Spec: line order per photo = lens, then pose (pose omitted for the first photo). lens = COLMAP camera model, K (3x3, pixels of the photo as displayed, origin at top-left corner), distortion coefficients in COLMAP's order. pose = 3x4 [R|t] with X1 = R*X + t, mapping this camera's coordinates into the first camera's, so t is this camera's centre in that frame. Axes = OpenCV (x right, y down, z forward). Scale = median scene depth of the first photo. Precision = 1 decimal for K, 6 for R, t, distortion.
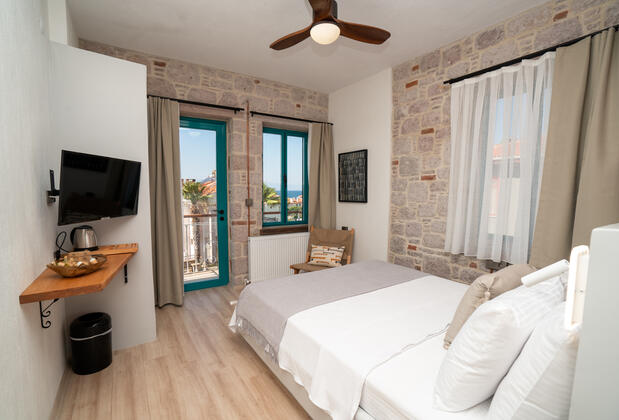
lens RADIAL K [[286.2, 0, 310.8], [0, 286.2, 212.7], [0, 0, 1]] dist [-0.017663, 0.000557]
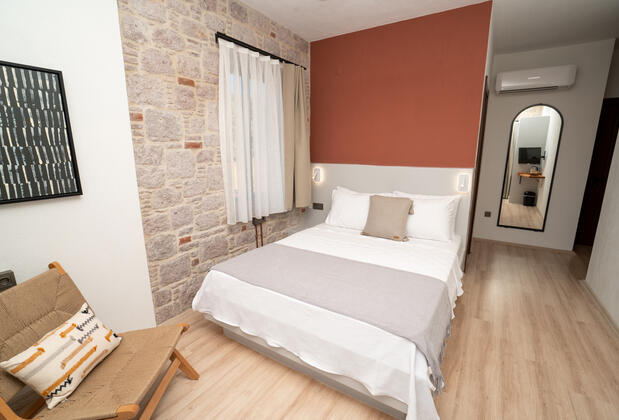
lens RADIAL K [[286.2, 0, 310.8], [0, 286.2, 212.7], [0, 0, 1]] dist [-0.017663, 0.000557]
pose [[-0.395063, -0.198205, 0.897017, -0.430615], [0.074752, 0.966274, 0.246430, -0.107383], [-0.915608, 0.164409, -0.366923, 0.970951]]
